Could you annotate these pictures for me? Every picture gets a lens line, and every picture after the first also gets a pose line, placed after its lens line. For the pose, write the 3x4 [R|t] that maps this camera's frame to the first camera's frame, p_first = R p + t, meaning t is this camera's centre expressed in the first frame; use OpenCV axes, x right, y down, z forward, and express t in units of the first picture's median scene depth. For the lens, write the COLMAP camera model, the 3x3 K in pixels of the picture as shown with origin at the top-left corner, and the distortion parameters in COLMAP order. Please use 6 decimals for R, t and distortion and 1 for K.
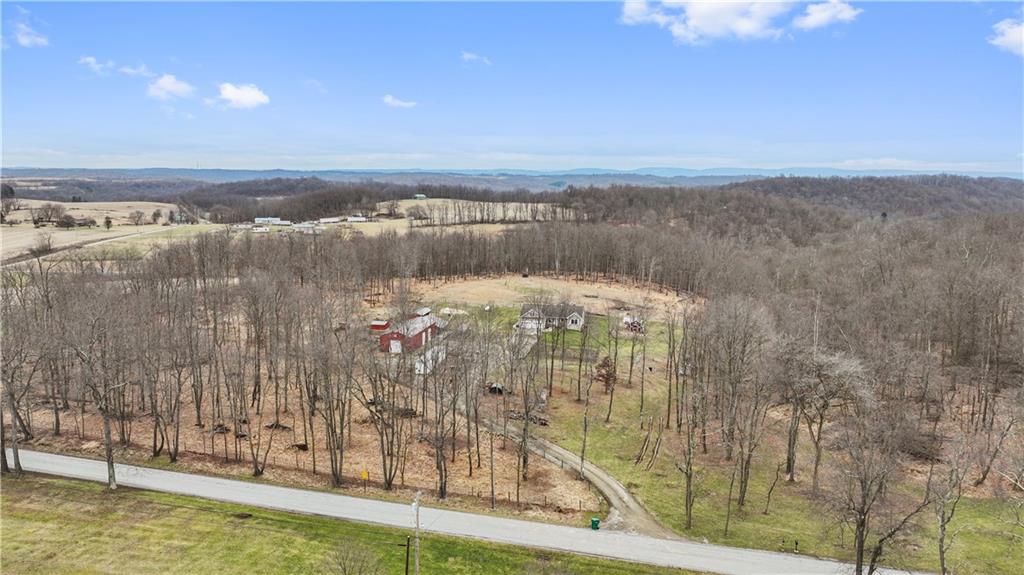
lens RADIAL K [[737.3, 0, 512.0], [0, 737.3, 287.5], [0, 0, 1]] dist [0.004537, 0.001839]
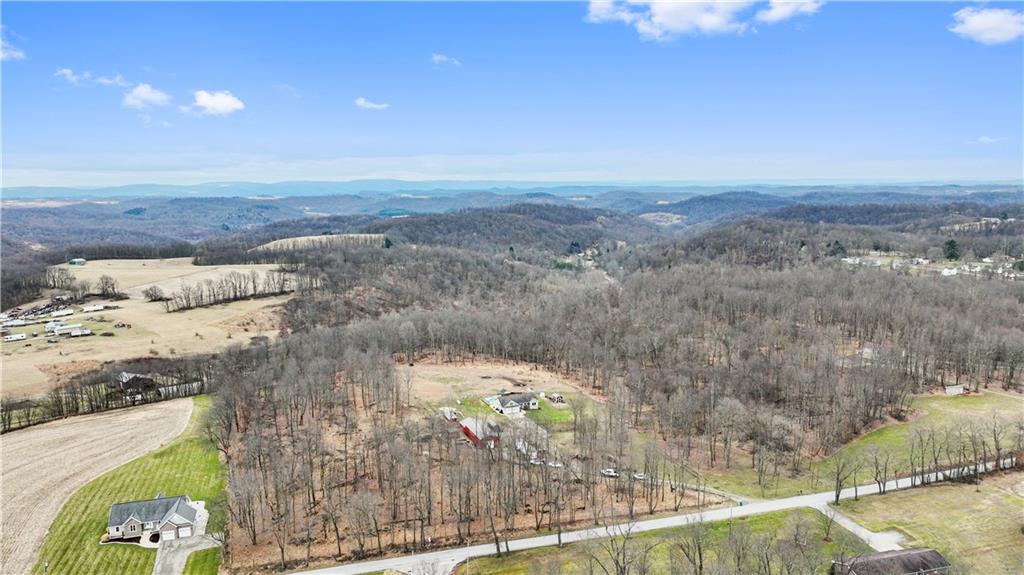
lens RADIAL K [[752.8, 0, 512.0], [0, 752.8, 287.5], [0, 0, 1]] dist [0.004709, 0.001821]
pose [[0.842651, -0.093079, 0.530354, -0.520529], [0.100926, 0.994792, 0.014234, -0.151379], [-0.528917, 0.041532, 0.847656, -0.231791]]
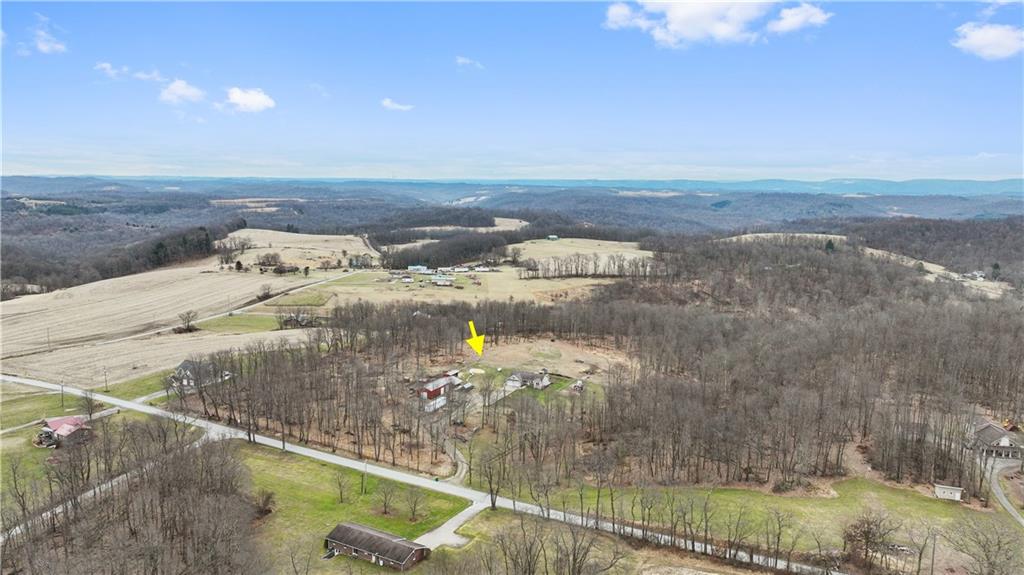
lens RADIAL K [[737.3, 0, 512.0], [0, 737.3, 287.5], [0, 0, 1]] dist [0.004537, 0.001839]
pose [[0.970628, 0.037937, -0.237574, 0.283899], [-0.039945, 0.999195, -0.003641, -0.112651], [0.237244, 0.013024, 0.971363, -0.459188]]
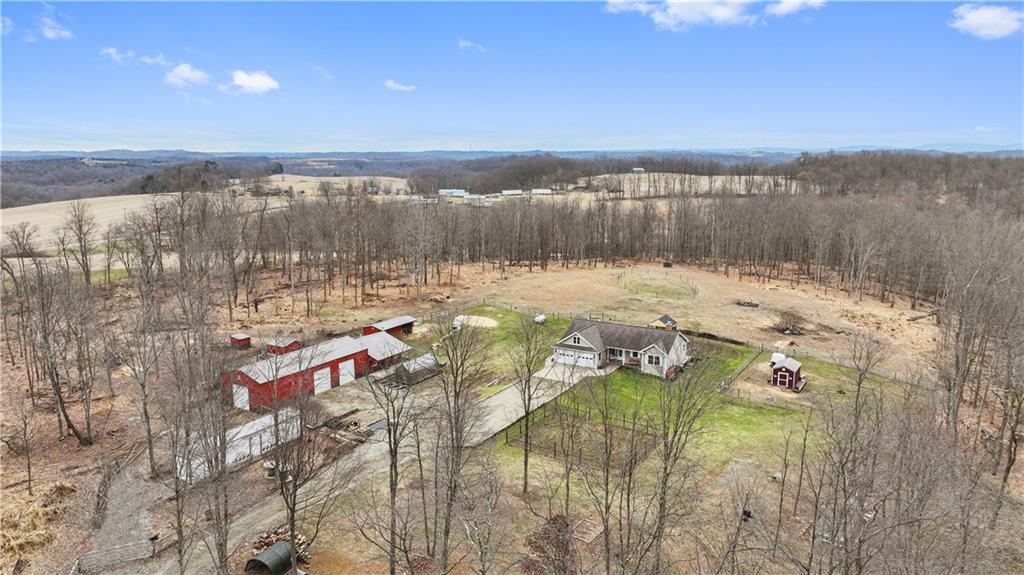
lens RADIAL K [[713.6, 0, 512.0], [0, 713.6, 287.5], [0, 0, 1]] dist [0.001176, 0.001005]
pose [[0.940313, 0.051403, -0.336405, 0.105407], [-0.040845, 0.998428, 0.038392, -0.014387], [0.337850, -0.022360, 0.940934, 0.319167]]
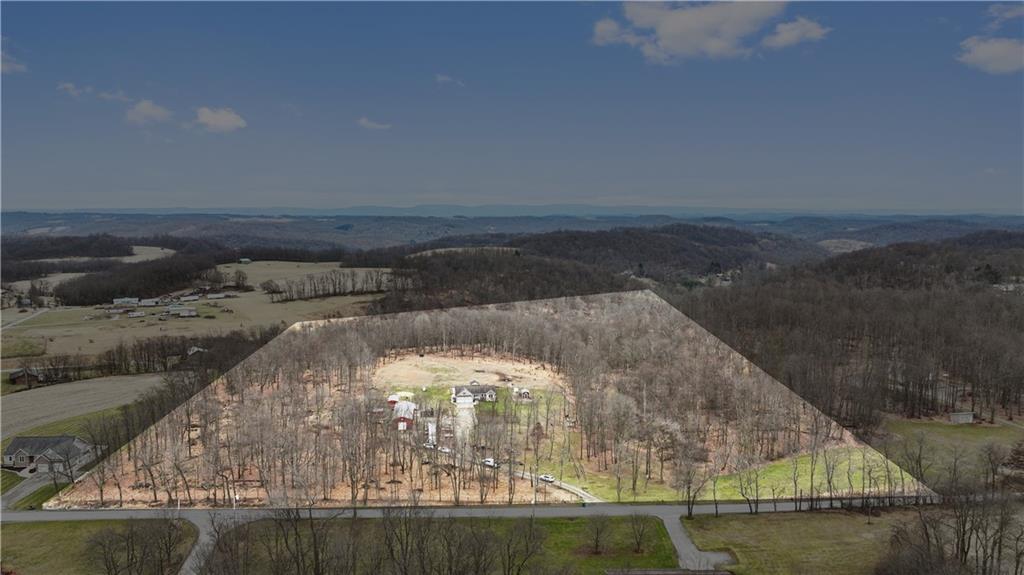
lens RADIAL K [[725.2, 0, 512.0], [0, 725.2, 287.5], [0, 0, 1]] dist [0.006877, 0.001587]
pose [[0.954204, -0.039651, 0.296517, -0.211190], [0.052608, 0.997972, -0.035846, -0.082978], [-0.294494, 0.049804, 0.954355, -0.325569]]
